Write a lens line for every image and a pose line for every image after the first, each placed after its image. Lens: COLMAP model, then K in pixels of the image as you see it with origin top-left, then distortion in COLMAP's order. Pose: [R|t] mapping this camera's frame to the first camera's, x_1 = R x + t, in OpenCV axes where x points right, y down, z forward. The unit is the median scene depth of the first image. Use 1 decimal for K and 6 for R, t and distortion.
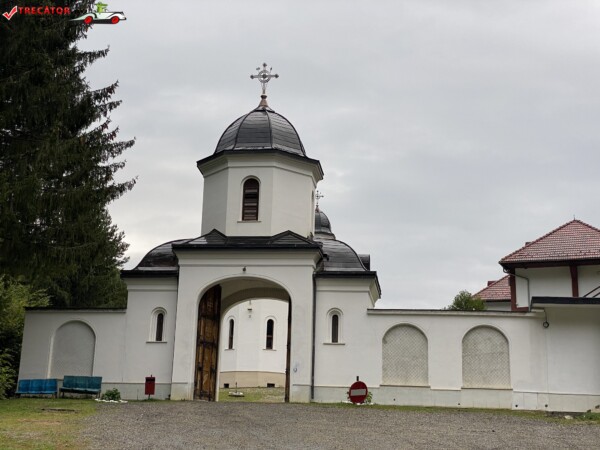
lens RADIAL K [[830.3, 0, 300.0], [0, 830.3, 225.0], [0, 0, 1]] dist [0.141354, -0.438487]
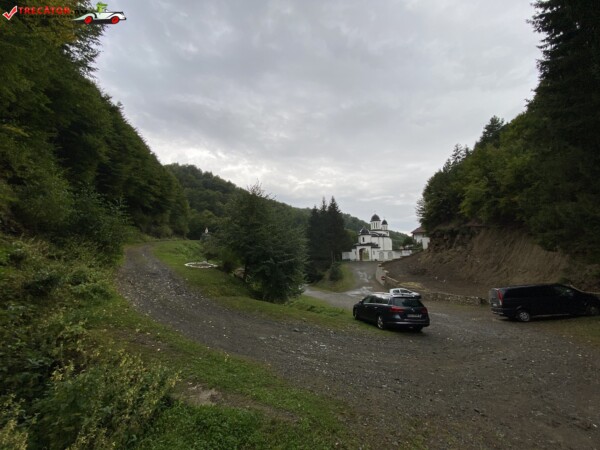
lens RADIAL K [[220.8, 0, 296.9], [0, 220.8, 223.9], [0, 0, 1]] dist [0.000105, -0.000011]
pose [[0.890485, -0.103233, -0.443147, 0.406828], [0.155611, 0.984291, 0.083400, -0.545385], [0.427576, -0.143225, 0.892561, -1.568334]]
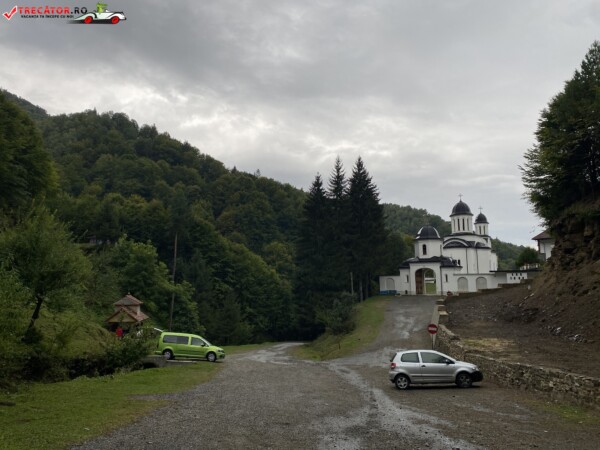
lens RADIAL K [[418.4, 0, 300.0], [0, 418.4, 225.0], [0, 0, 1]] dist [0.060982, -0.088623]
pose [[0.860826, -0.099504, -0.499076, 0.511026], [0.150665, 0.986564, 0.063174, -0.410054], [0.486085, -0.129575, 0.864252, -1.261730]]
